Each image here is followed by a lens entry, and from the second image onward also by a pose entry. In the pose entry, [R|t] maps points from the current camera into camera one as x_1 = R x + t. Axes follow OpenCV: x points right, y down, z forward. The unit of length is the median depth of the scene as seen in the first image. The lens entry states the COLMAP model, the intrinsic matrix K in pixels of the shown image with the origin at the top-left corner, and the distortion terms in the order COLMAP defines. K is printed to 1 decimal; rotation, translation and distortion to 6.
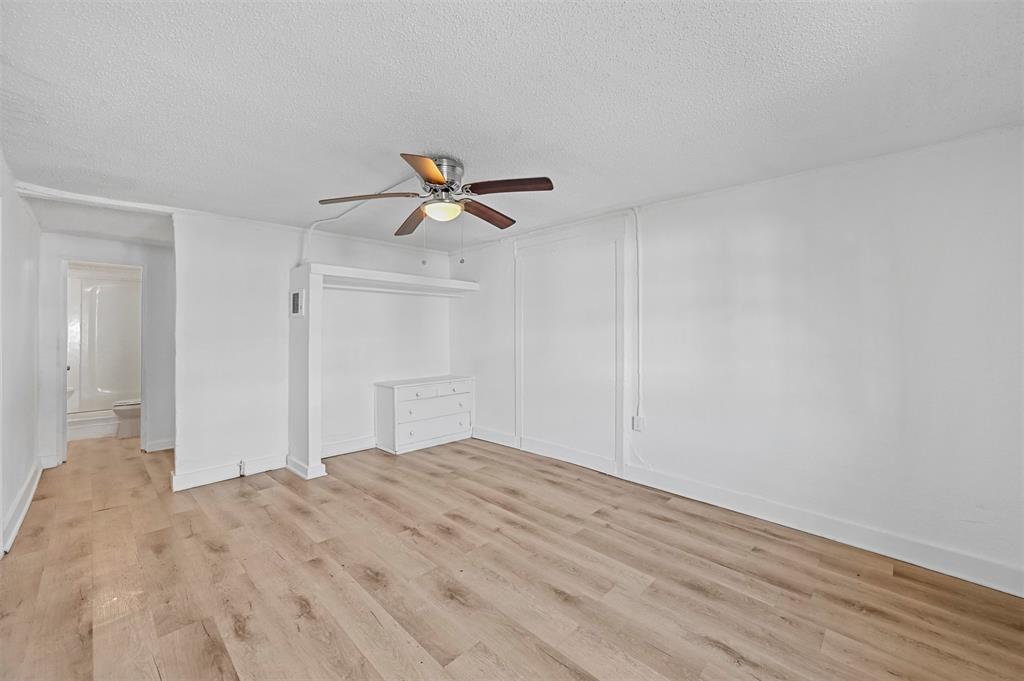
lens RADIAL K [[404.9, 0, 517.9], [0, 404.9, 336.6], [0, 0, 1]] dist [-0.002060, -0.000294]
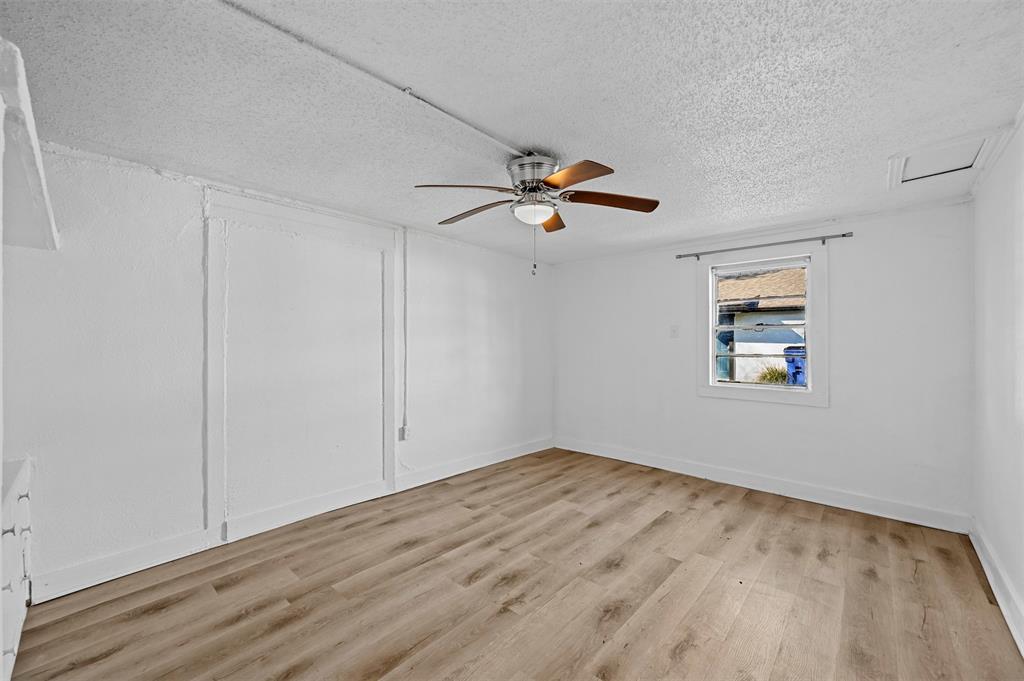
lens RADIAL K [[404.9, 0, 517.2], [0, 404.9, 340.1], [0, 0, 1]] dist [-0.002060, -0.000294]
pose [[-0.034961, 0.012132, 0.999315, -0.955000], [0.013013, 0.999847, -0.011684, -0.011567], [-0.999304, 0.012596, -0.035114, 0.930618]]
